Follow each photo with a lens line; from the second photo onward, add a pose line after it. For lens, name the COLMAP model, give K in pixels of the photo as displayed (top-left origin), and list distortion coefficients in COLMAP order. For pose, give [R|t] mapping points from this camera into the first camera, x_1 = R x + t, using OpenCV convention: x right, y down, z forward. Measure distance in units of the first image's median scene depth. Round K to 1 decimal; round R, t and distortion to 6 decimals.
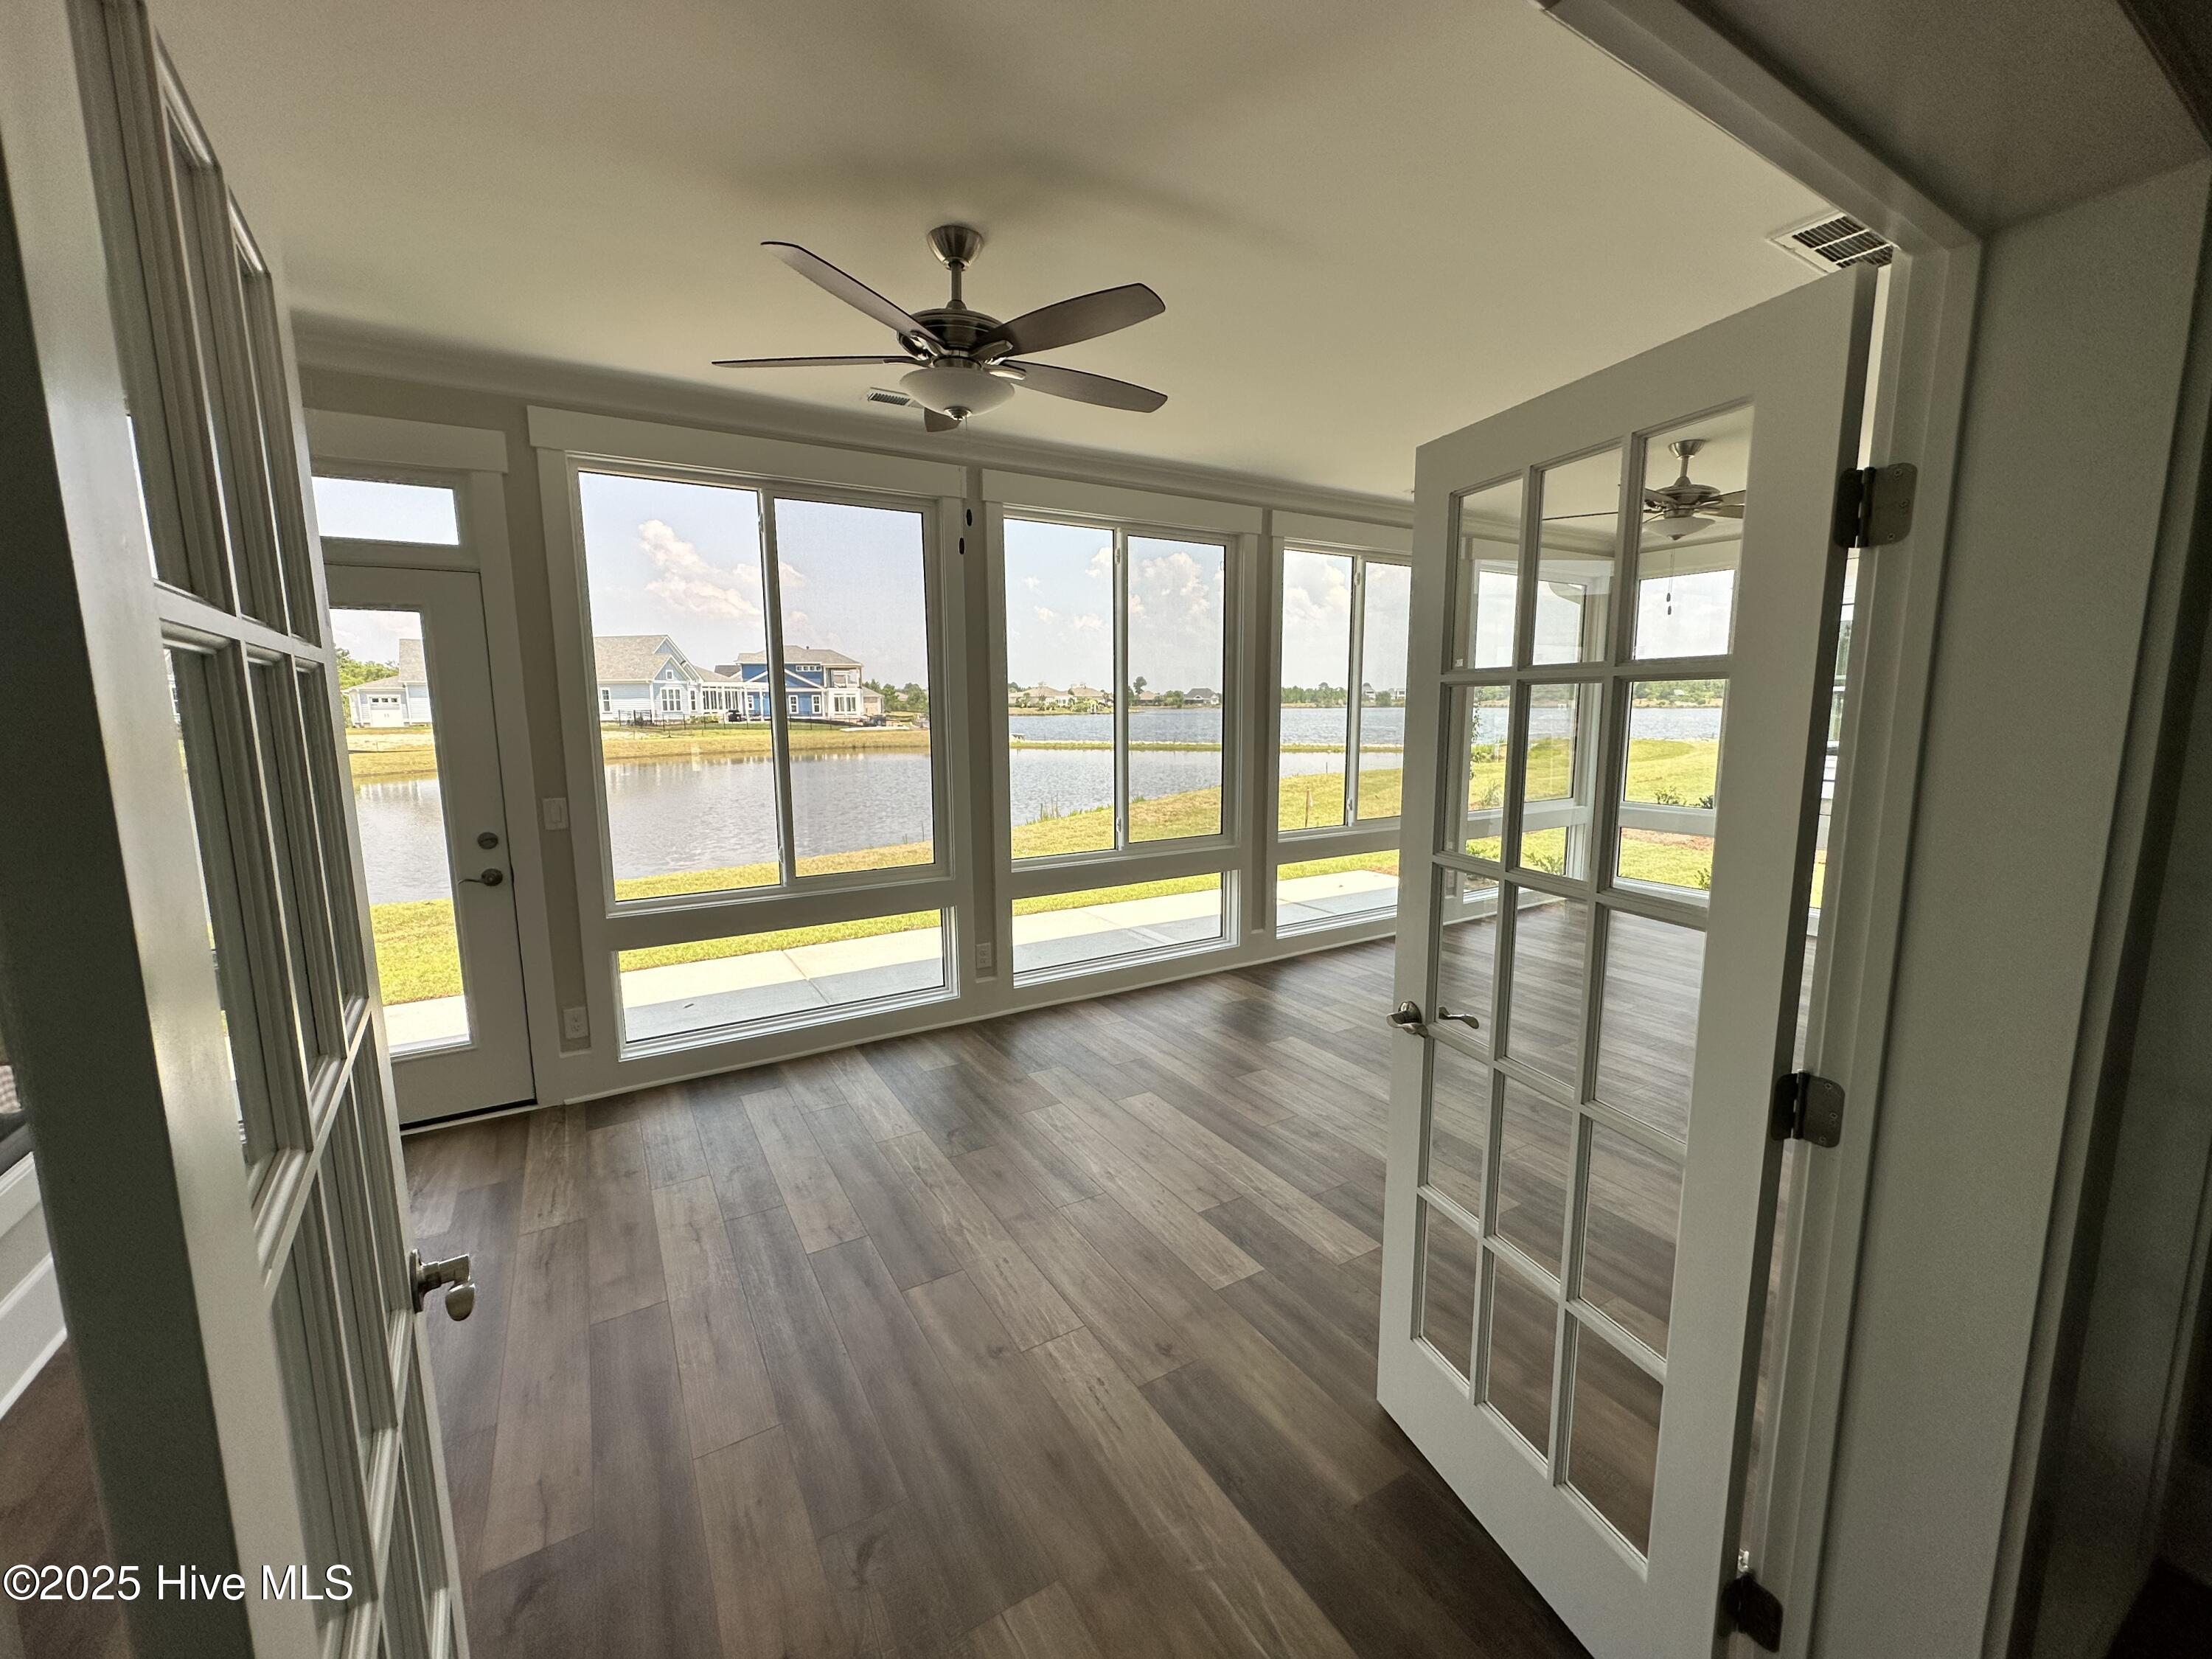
lens RADIAL K [[878.2, 0, 1087.3], [0, 878.2, 901.8], [0, 0, 1]] dist [-0.003499, 0.000900]
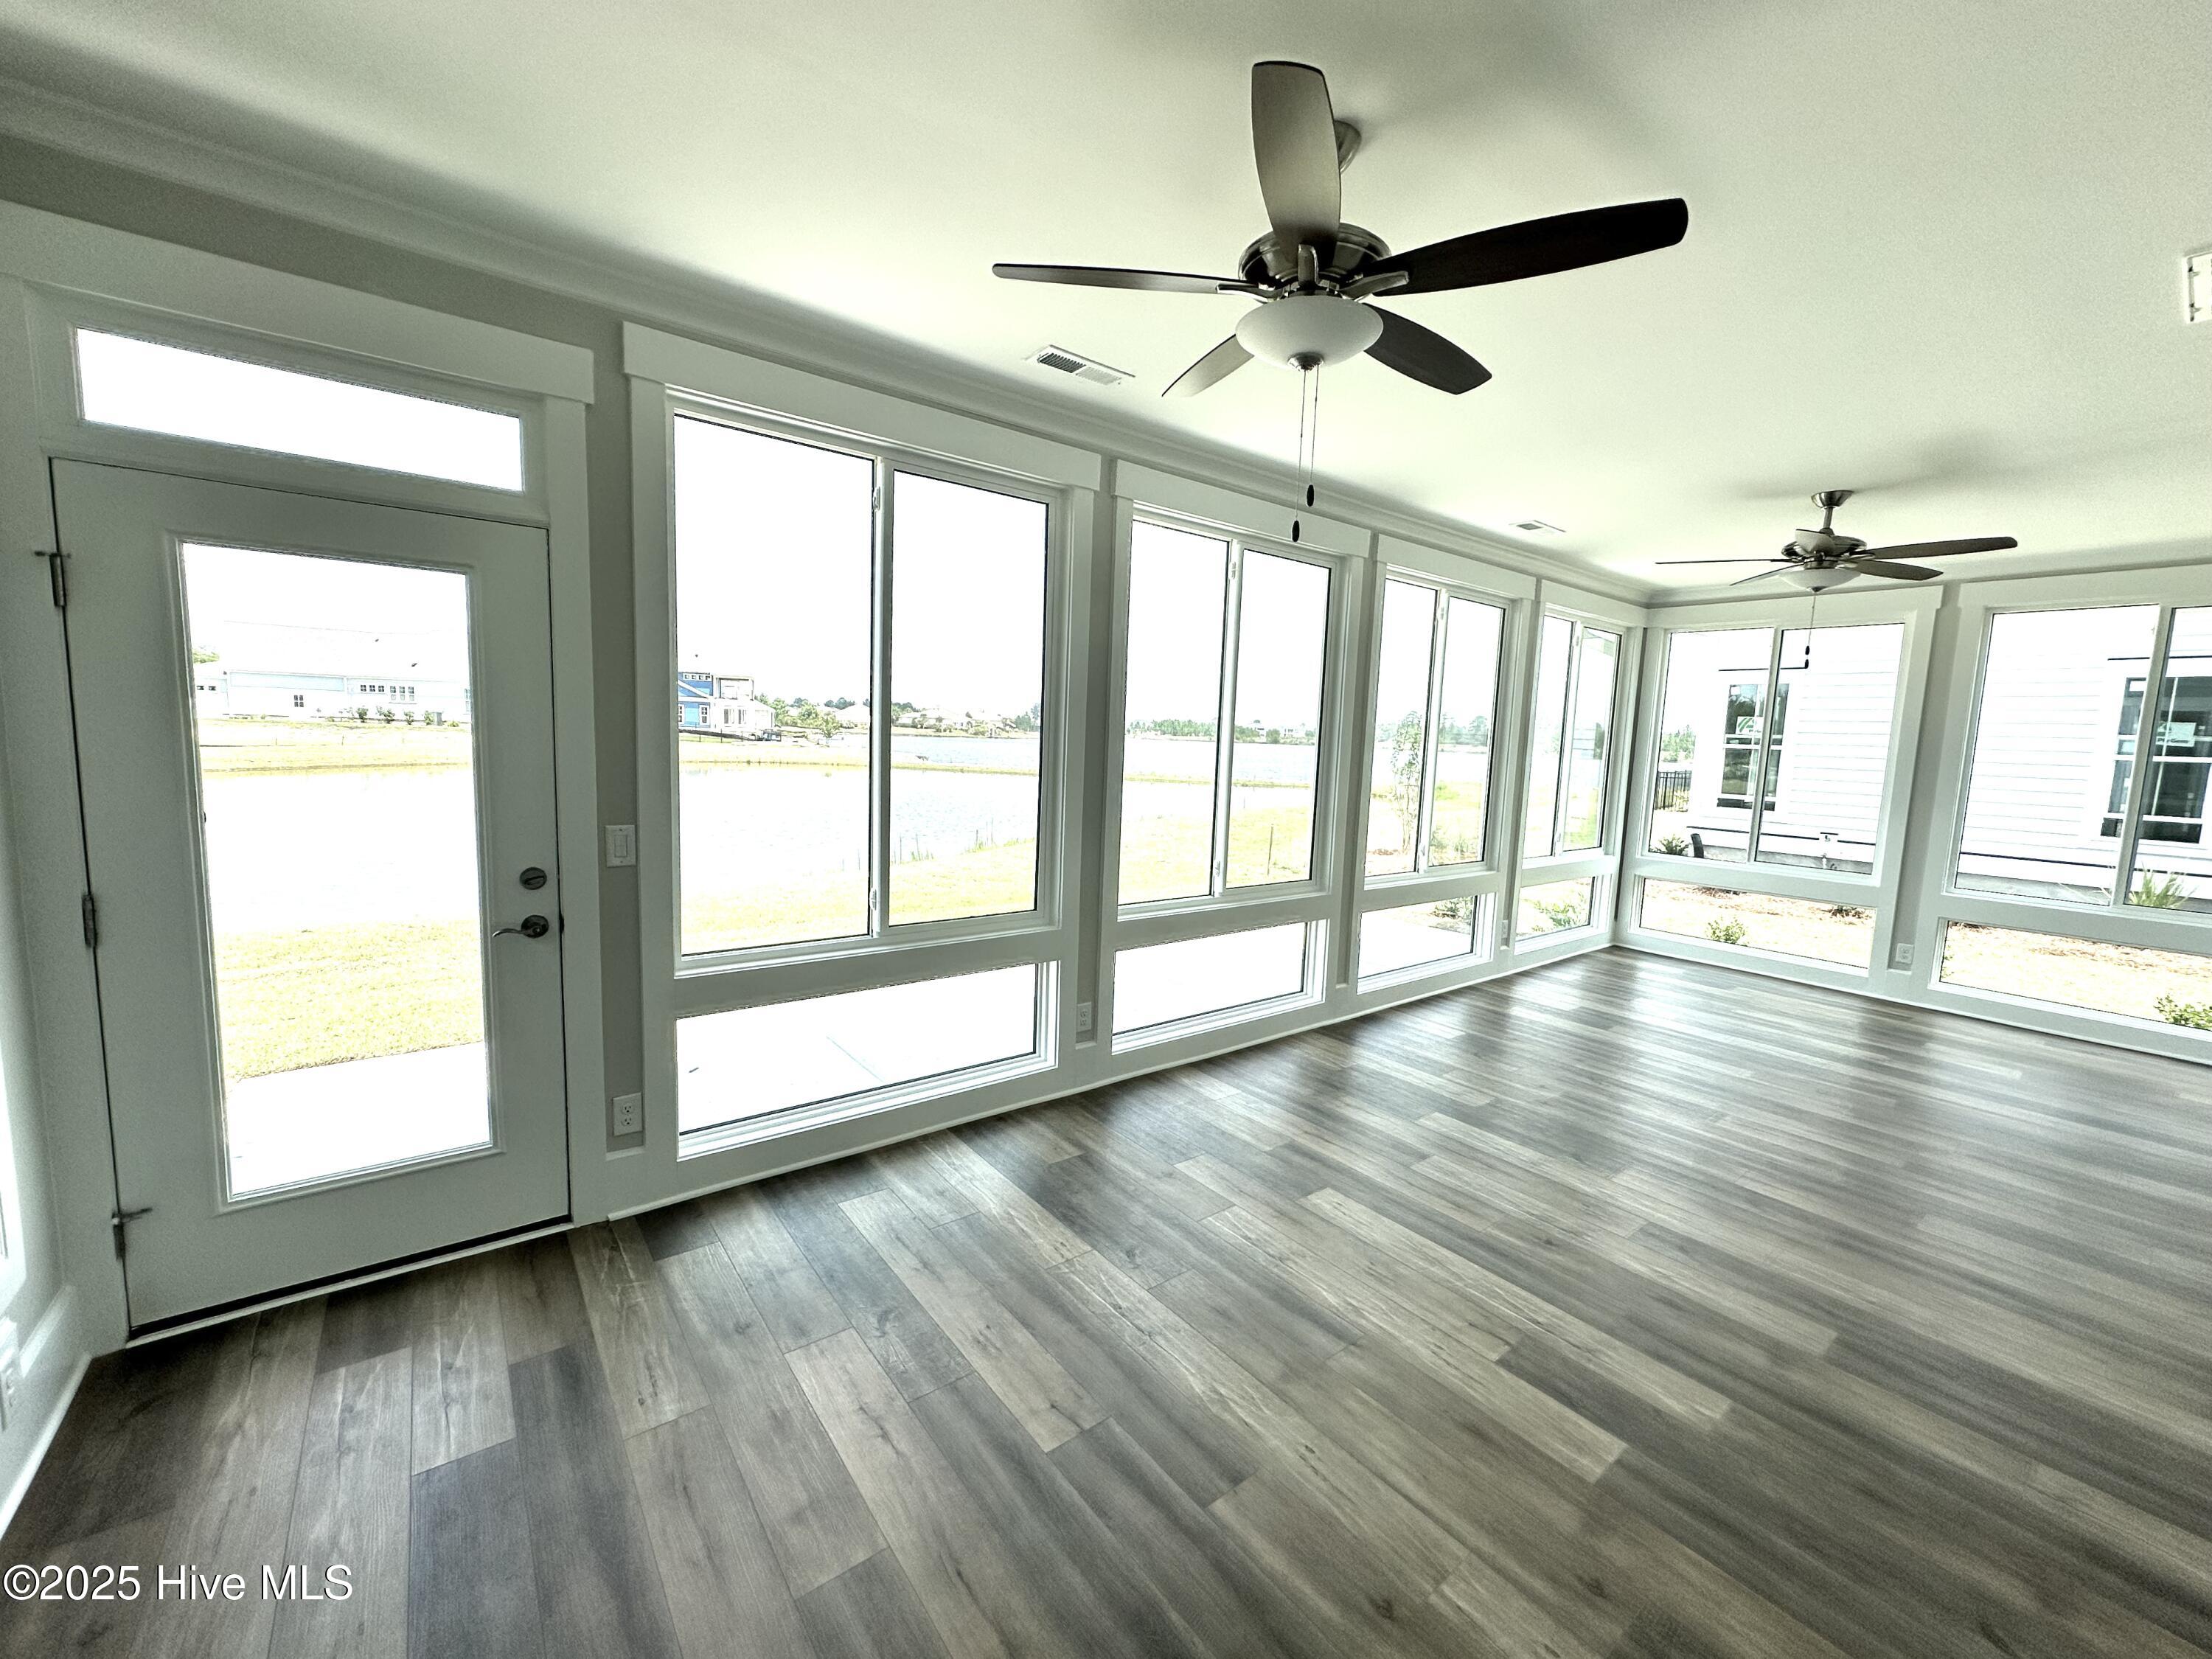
lens RADIAL K [[878.2, 0, 1081.1], [0, 878.2, 898.0], [0, 0, 1]] dist [-0.003499, 0.000900]
pose [[0.992172, 0.021098, 0.123083, -0.266734], [-0.017113, 0.999297, -0.033345, -0.031568], [-0.123700, 0.030978, 0.991836, 0.163513]]
